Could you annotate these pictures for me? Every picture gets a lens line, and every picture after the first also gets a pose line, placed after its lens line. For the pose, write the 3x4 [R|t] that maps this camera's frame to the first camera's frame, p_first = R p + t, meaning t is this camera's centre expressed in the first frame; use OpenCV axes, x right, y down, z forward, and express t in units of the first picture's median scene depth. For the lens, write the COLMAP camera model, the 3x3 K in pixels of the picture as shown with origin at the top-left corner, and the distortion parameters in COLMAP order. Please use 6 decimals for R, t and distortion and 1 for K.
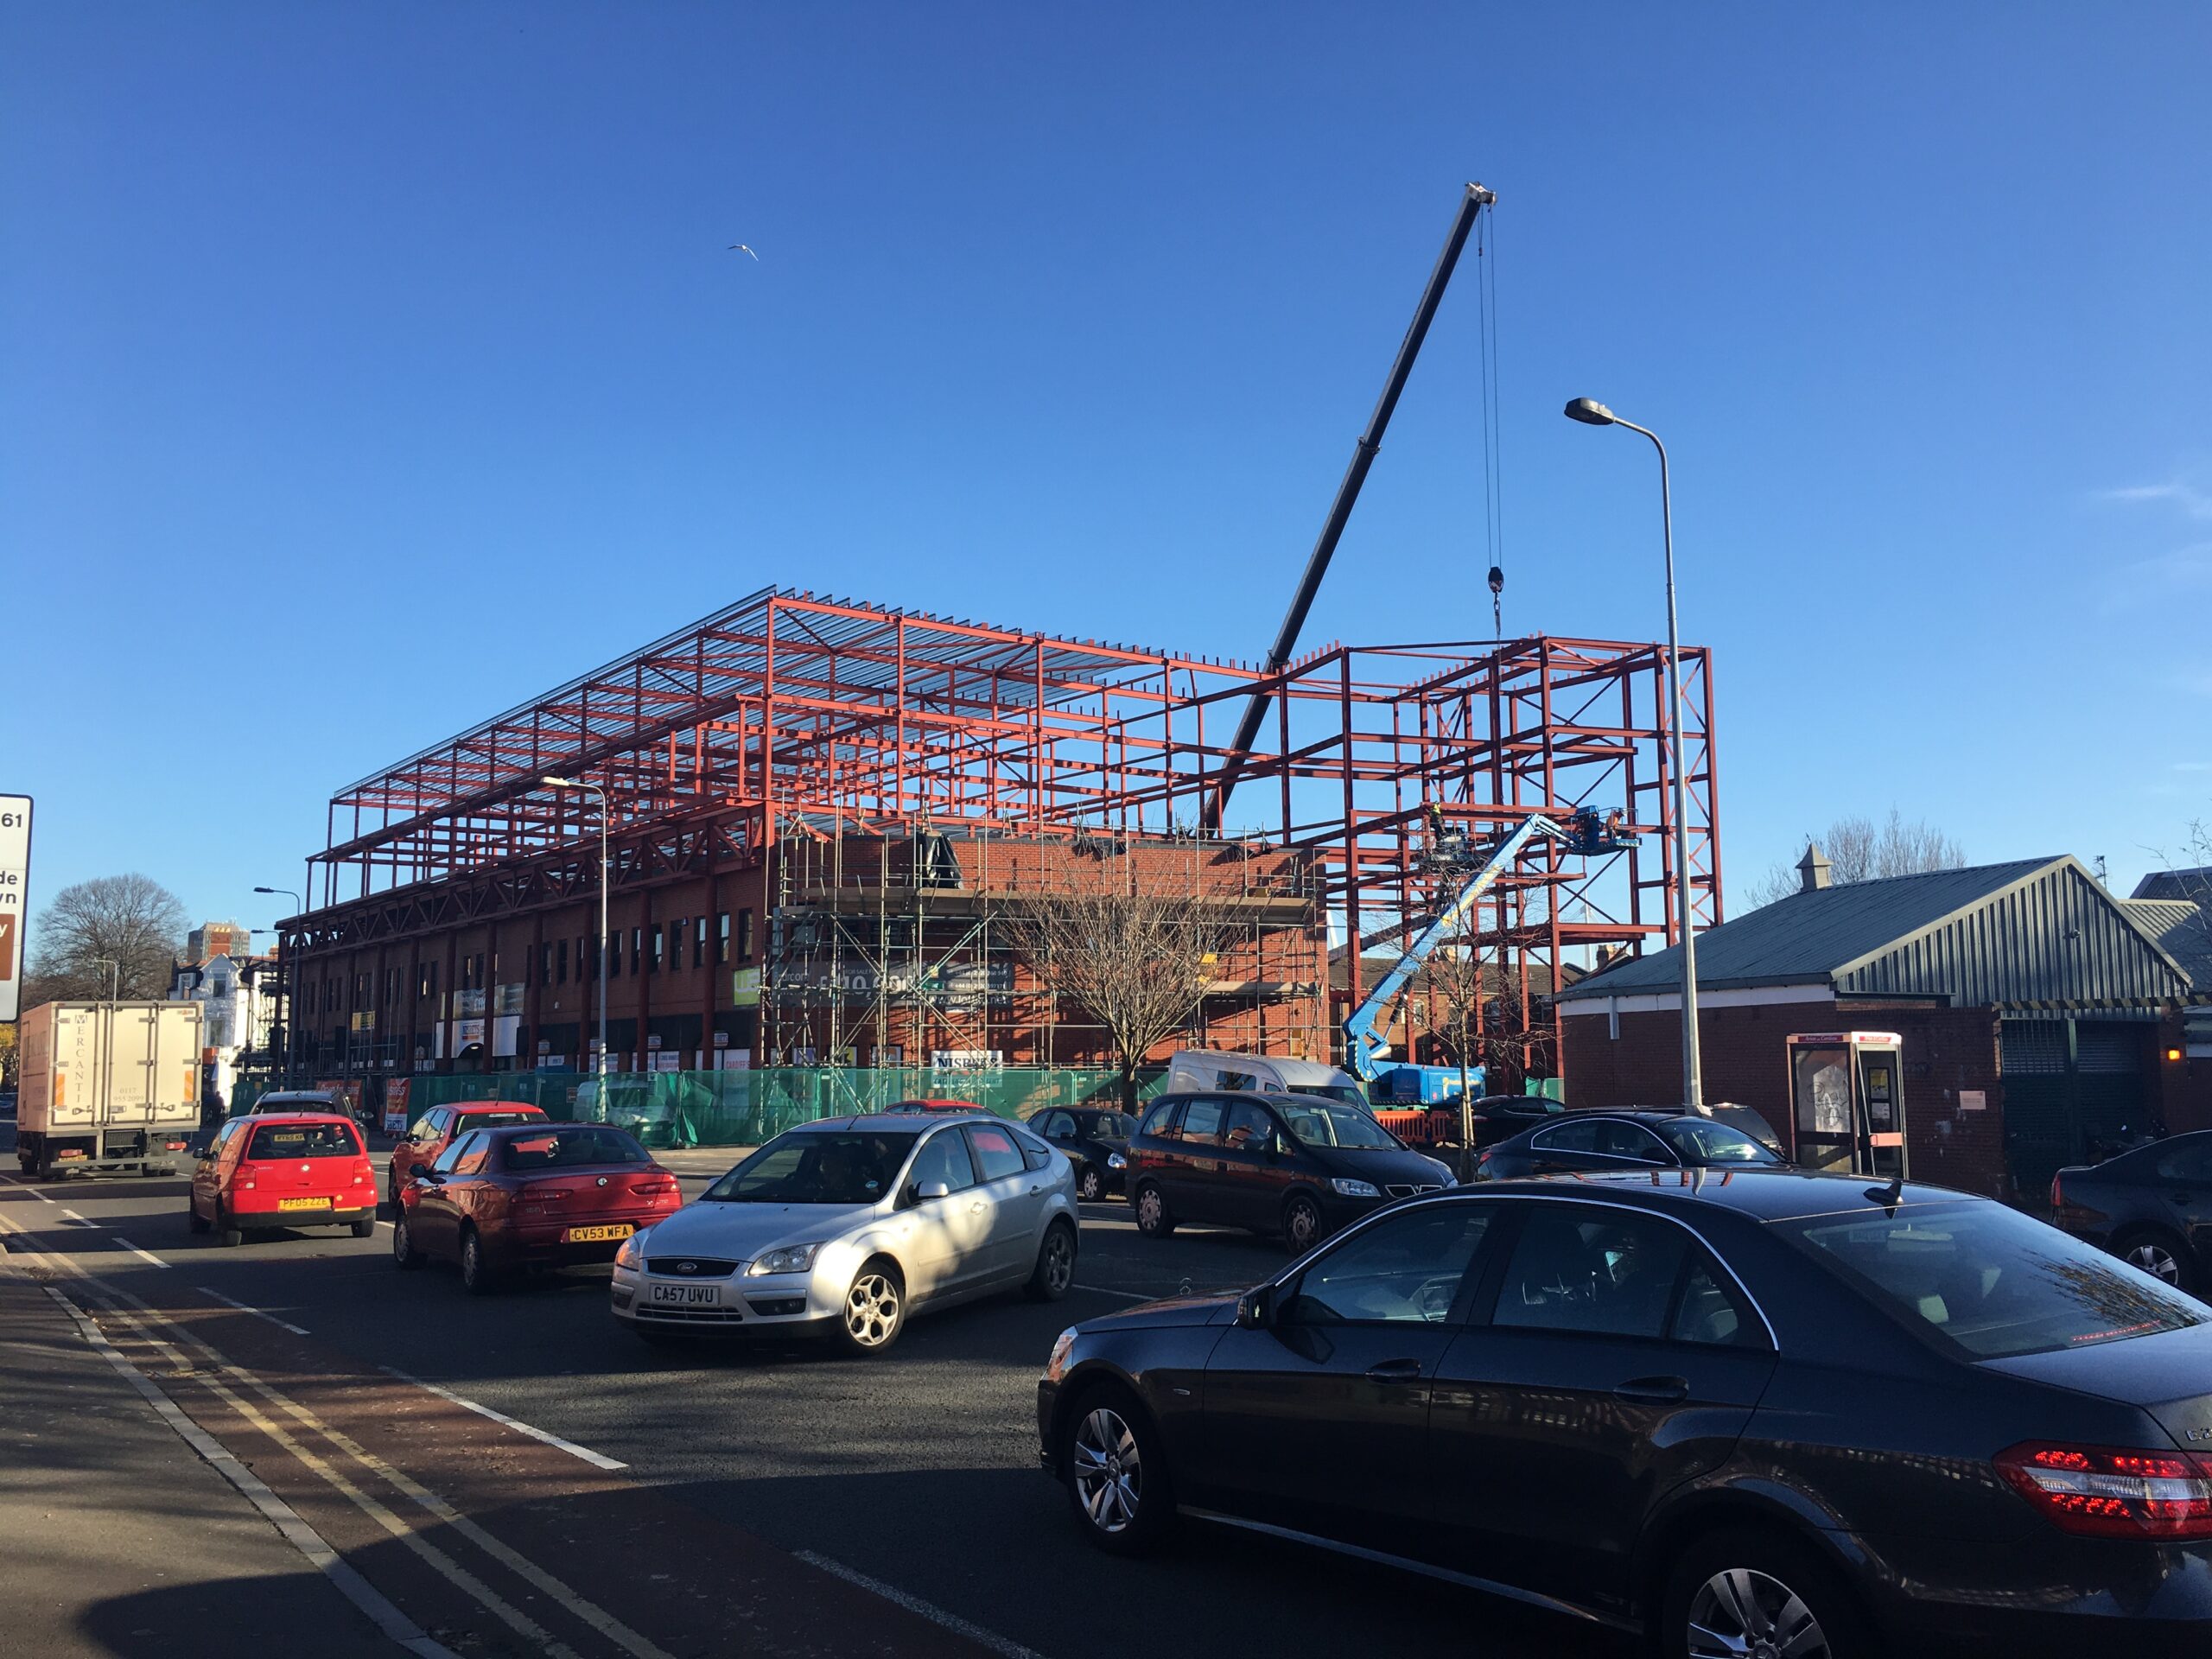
lens RADIAL K [[1906.1, 0, 1114.6], [0, 1906.1, 827.1], [0, 0, 1]] dist [0.051601, -0.022172]
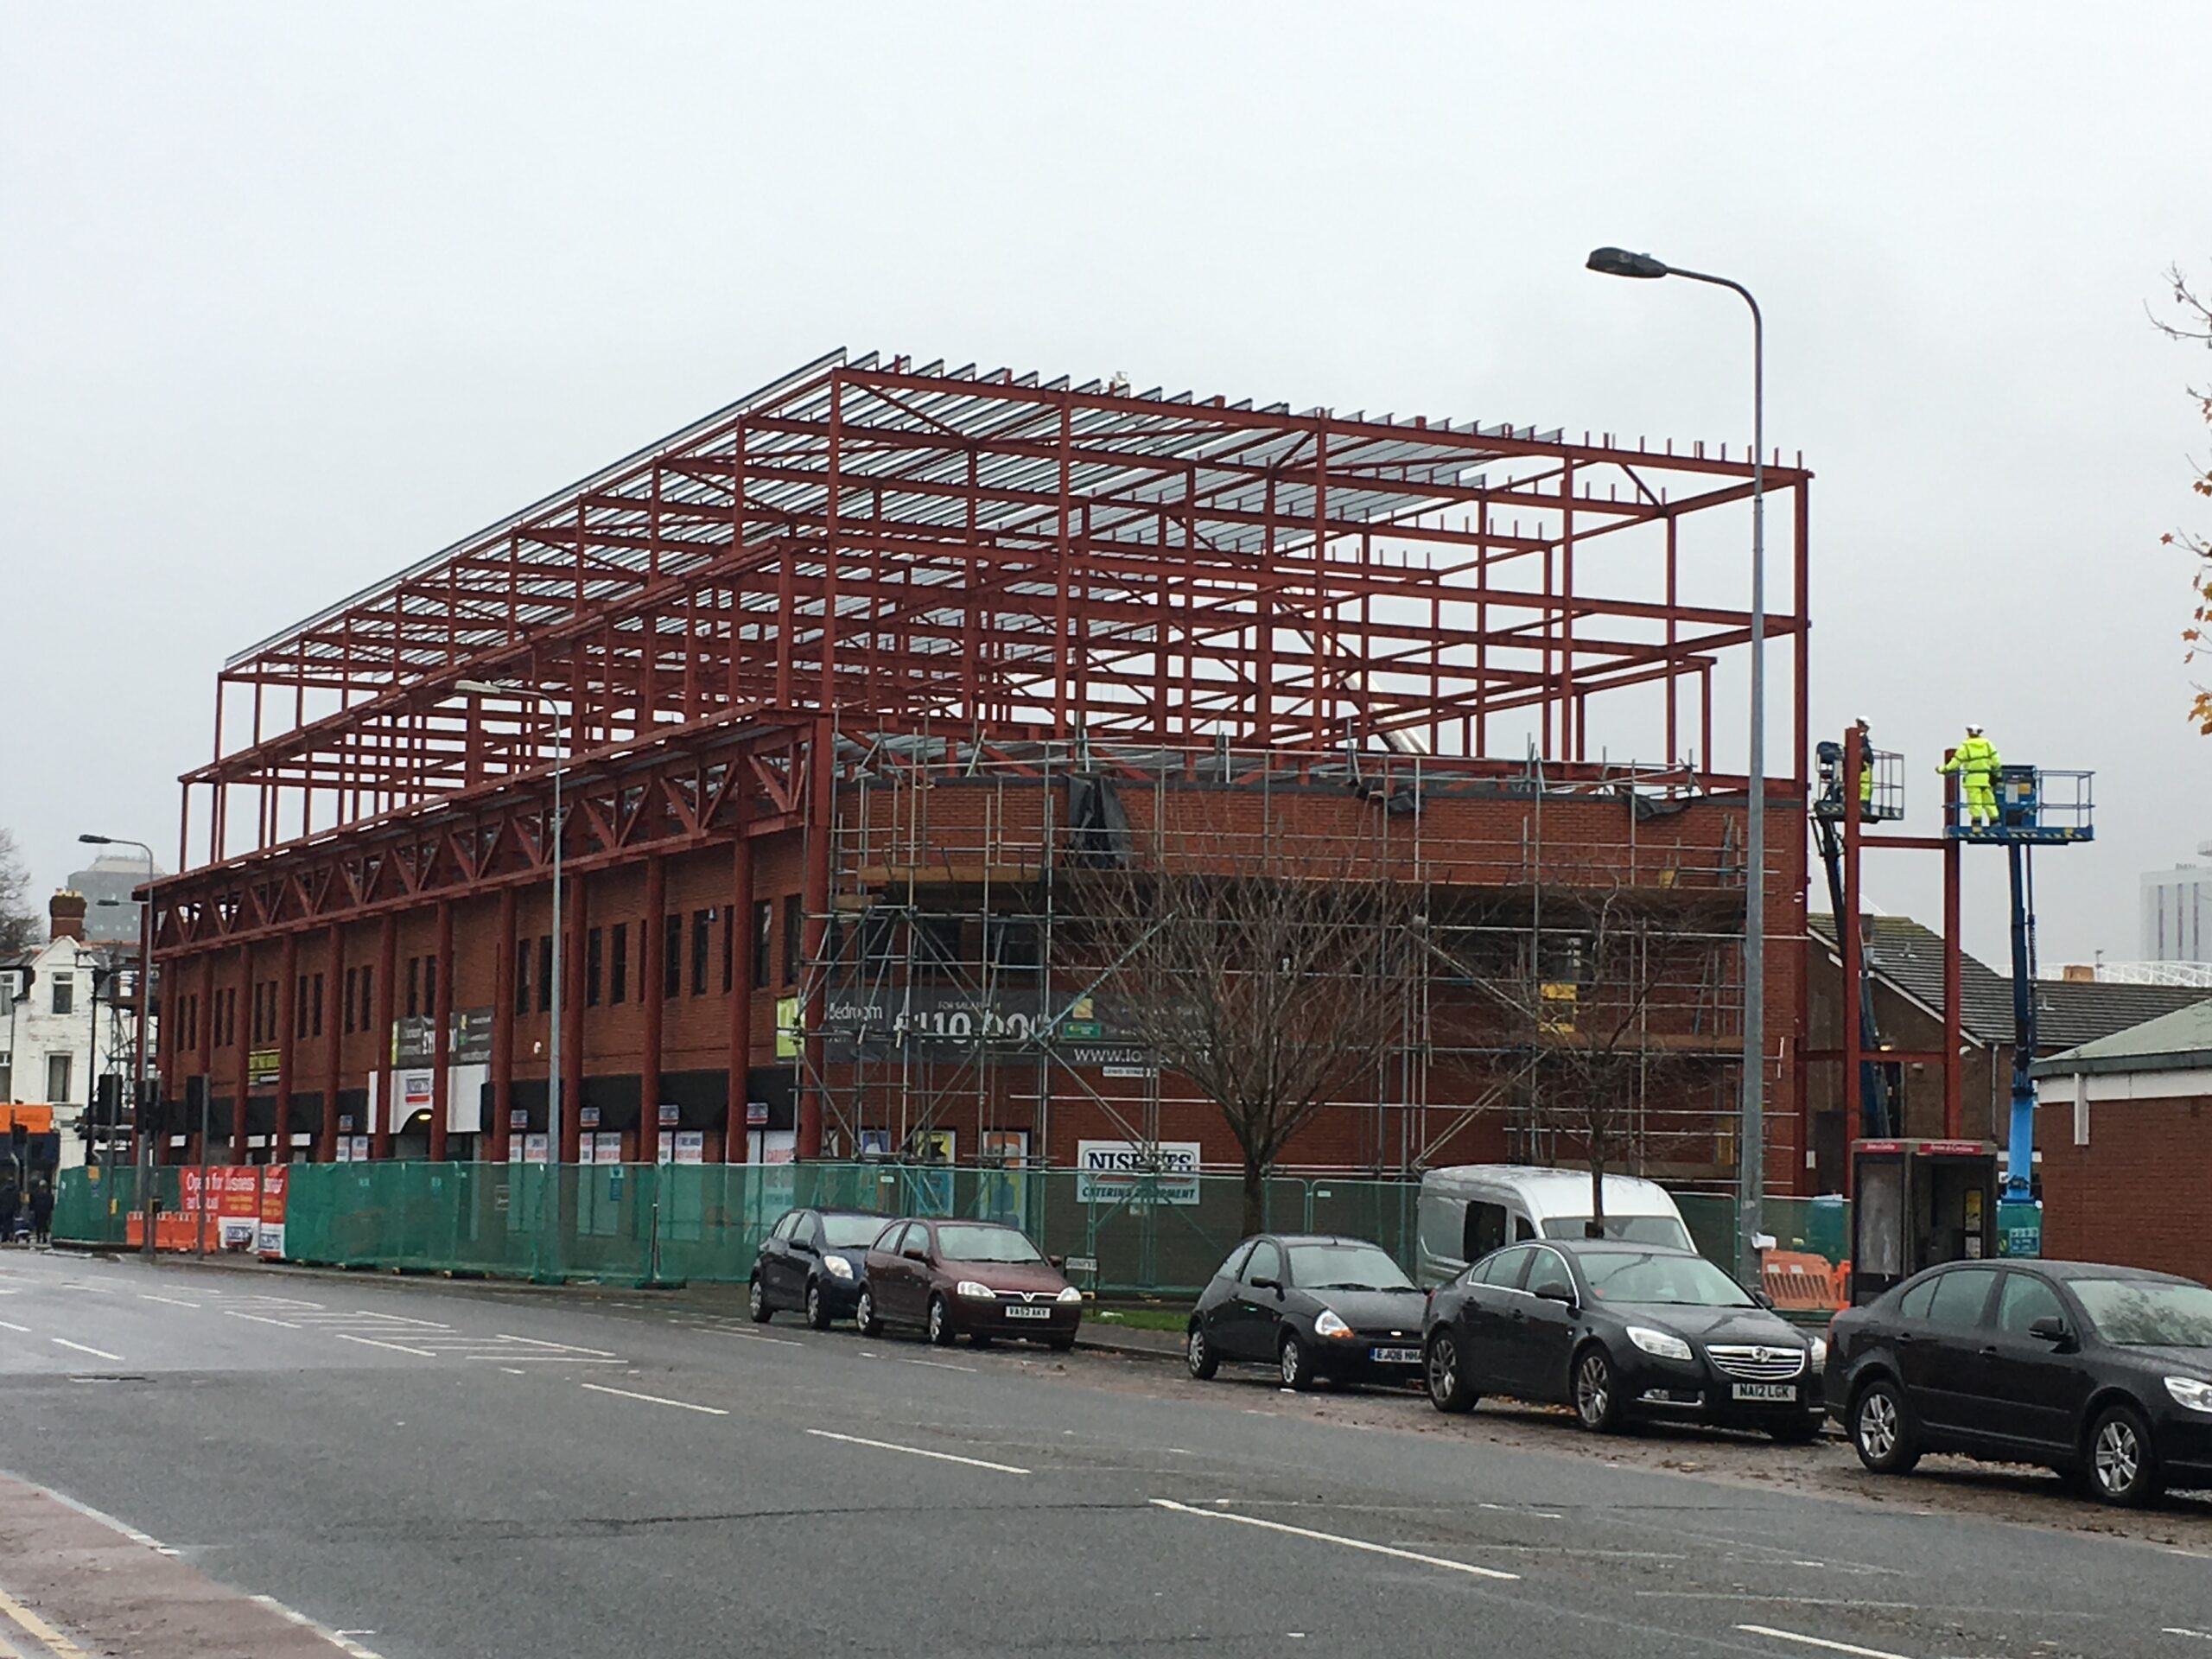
lens RADIAL K [[4099.0, 0, 1114.7], [0, 4099.0, 818.0], [0, 0, 1]] dist [0.057293, 0.000000]
pose [[0.980141, 0.005791, -0.198216, 0.132978], [0.001740, 0.999284, 0.037797, -0.025031], [0.198293, -0.037392, 0.979429, -0.194741]]
